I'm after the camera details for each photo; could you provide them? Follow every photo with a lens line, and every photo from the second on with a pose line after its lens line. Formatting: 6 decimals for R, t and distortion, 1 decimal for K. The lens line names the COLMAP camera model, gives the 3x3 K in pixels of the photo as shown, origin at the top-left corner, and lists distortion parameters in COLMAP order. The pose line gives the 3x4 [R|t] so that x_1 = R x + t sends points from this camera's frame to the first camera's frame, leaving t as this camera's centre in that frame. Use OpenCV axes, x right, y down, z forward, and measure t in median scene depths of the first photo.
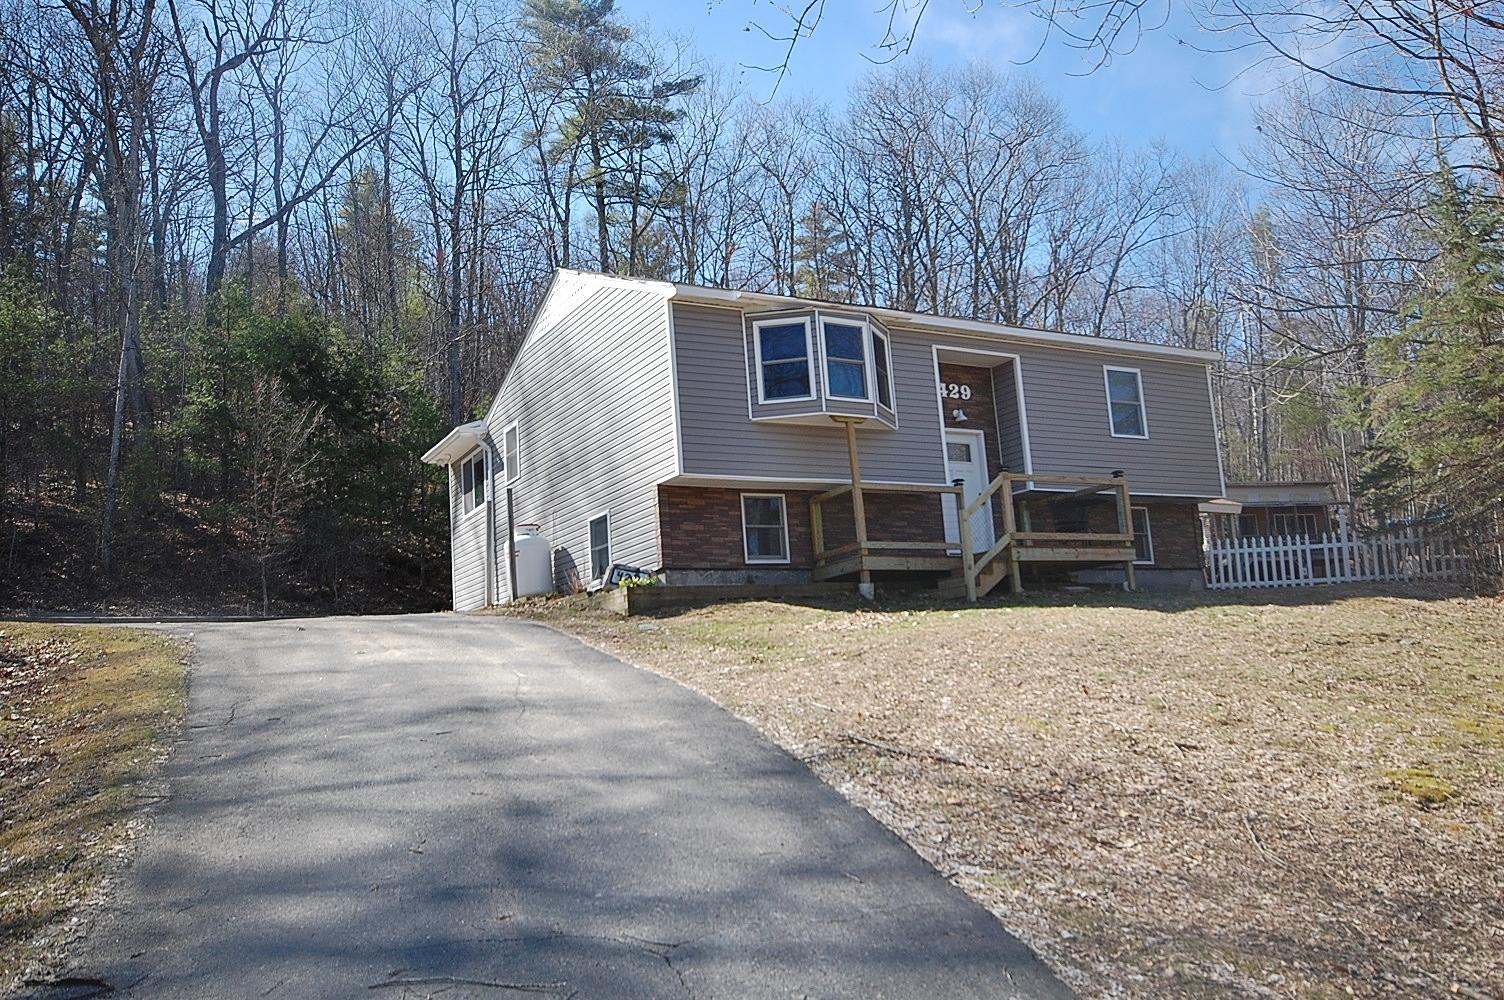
lens RADIAL K [[1281.3, 0, 753.1], [0, 1281.3, 503.0], [0, 0, 1]] dist [0.014853, 0.031260]
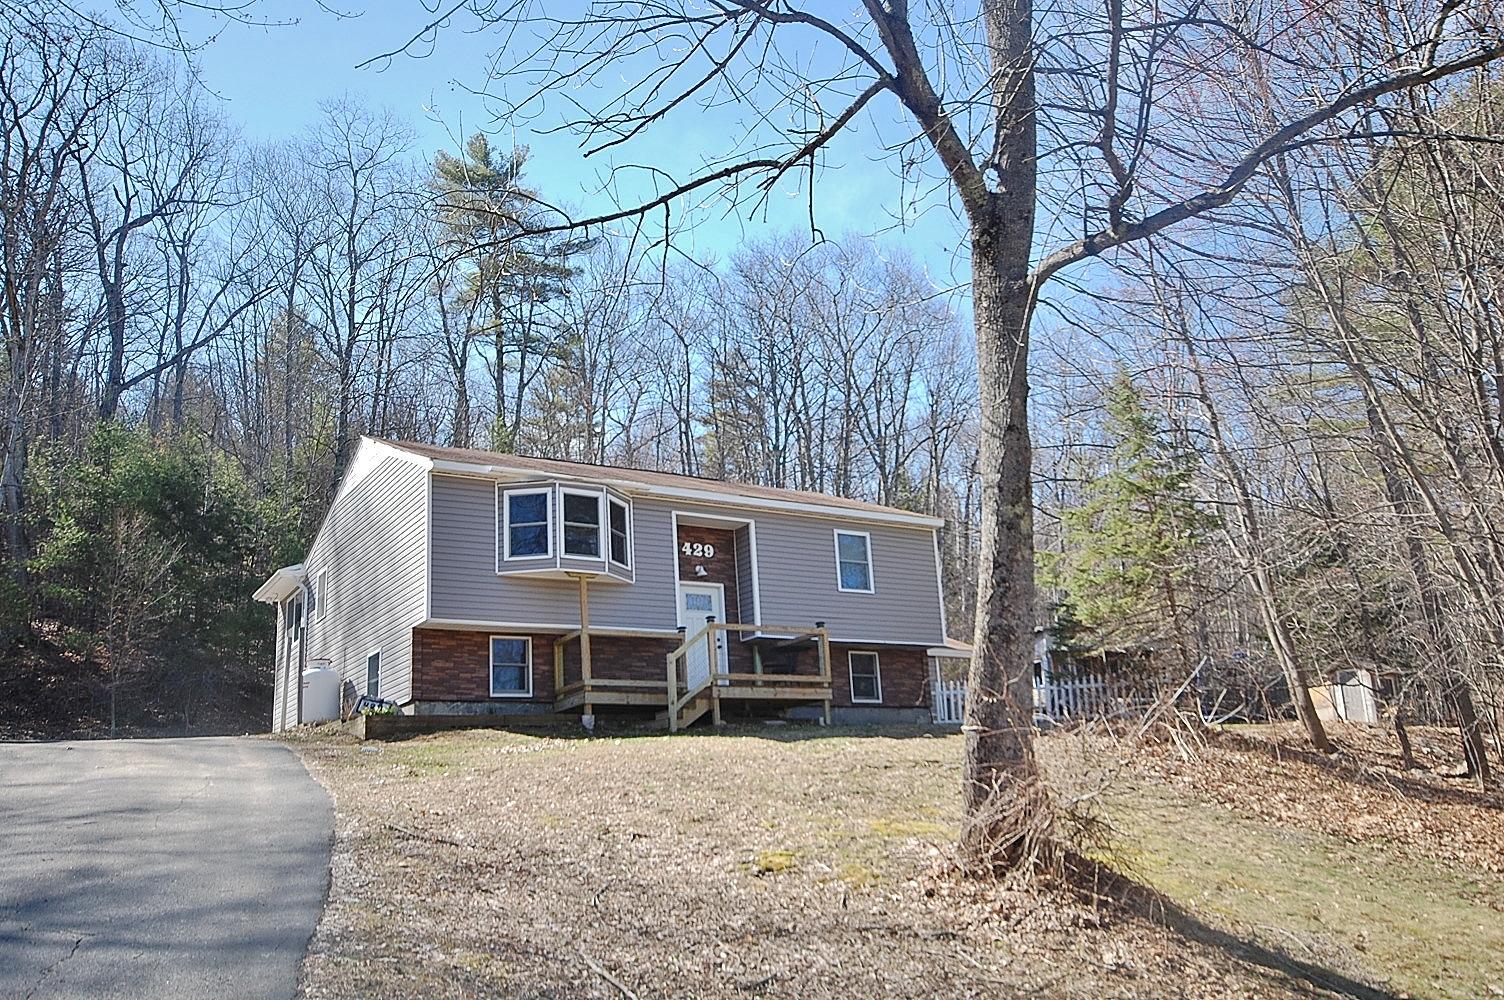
lens RADIAL K [[1281.3, 0, 752.0], [0, 1281.3, 497.6], [0, 0, 1]] dist [0.014853, 0.031260]
pose [[0.998793, 0.022738, 0.043533, 0.169189], [-0.017930, 0.994009, -0.107818, -0.010655], [-0.045724, 0.106908, 0.993217, -0.180041]]
